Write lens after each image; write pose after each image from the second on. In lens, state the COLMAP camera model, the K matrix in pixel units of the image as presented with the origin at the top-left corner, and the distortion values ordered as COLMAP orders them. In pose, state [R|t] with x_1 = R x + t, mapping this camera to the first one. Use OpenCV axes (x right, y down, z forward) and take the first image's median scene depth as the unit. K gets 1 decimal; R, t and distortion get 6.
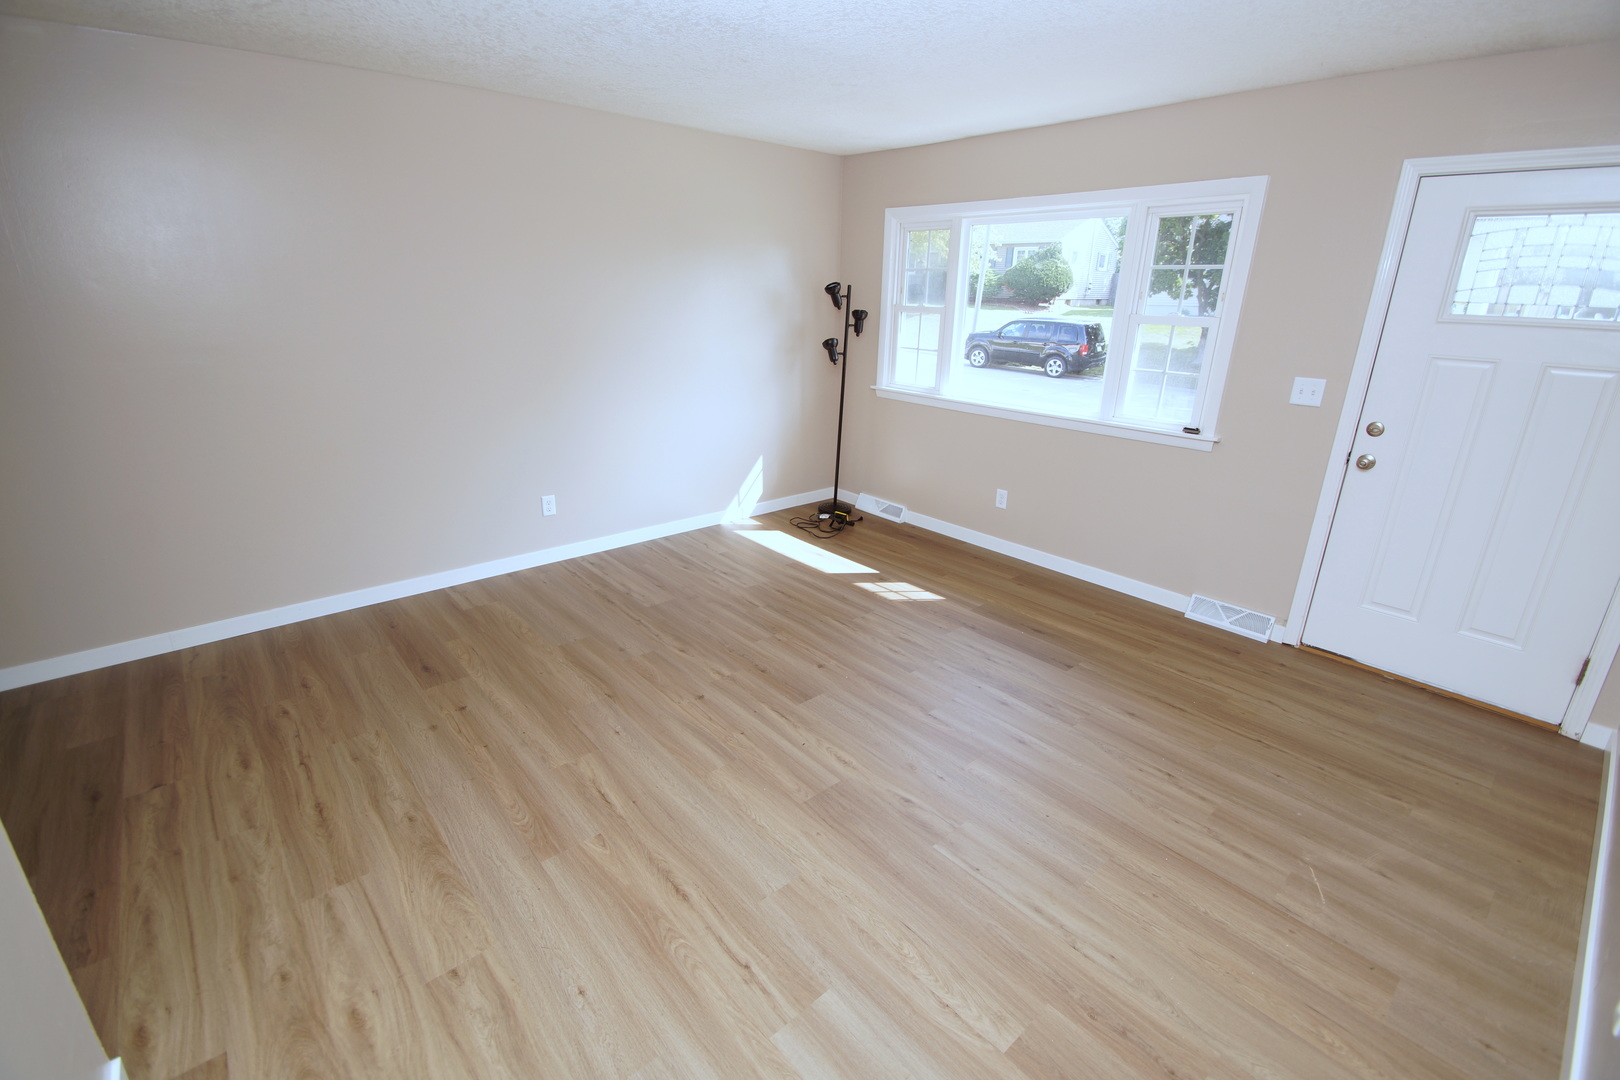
lens RADIAL K [[719.1, 0, 808.7], [0, 719.1, 535.0], [0, 0, 1]] dist [0.015699, -0.022073]
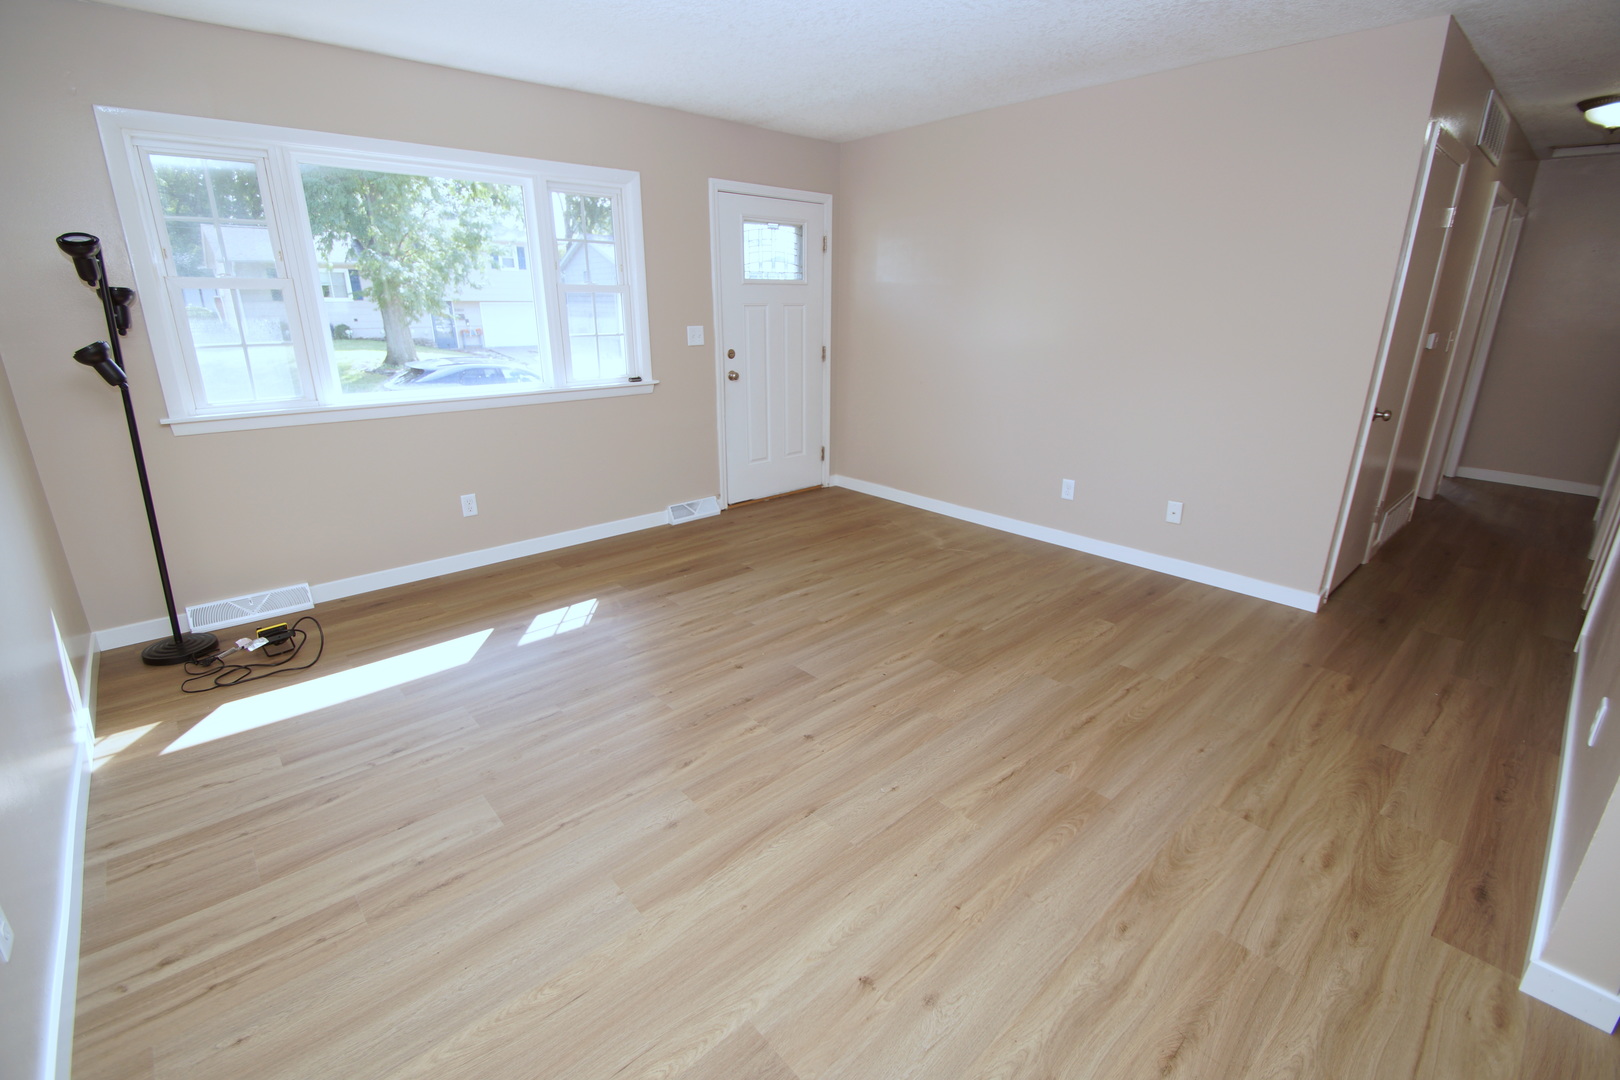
lens RADIAL K [[719.1, 0, 808.7], [0, 719.1, 535.0], [0, 0, 1]] dist [0.015699, -0.022073]
pose [[-0.024190, -0.328700, 0.944125, -0.790432], [0.321297, 0.891741, 0.318695, -0.228343], [-0.946670, 0.311053, 0.084039, 0.787941]]
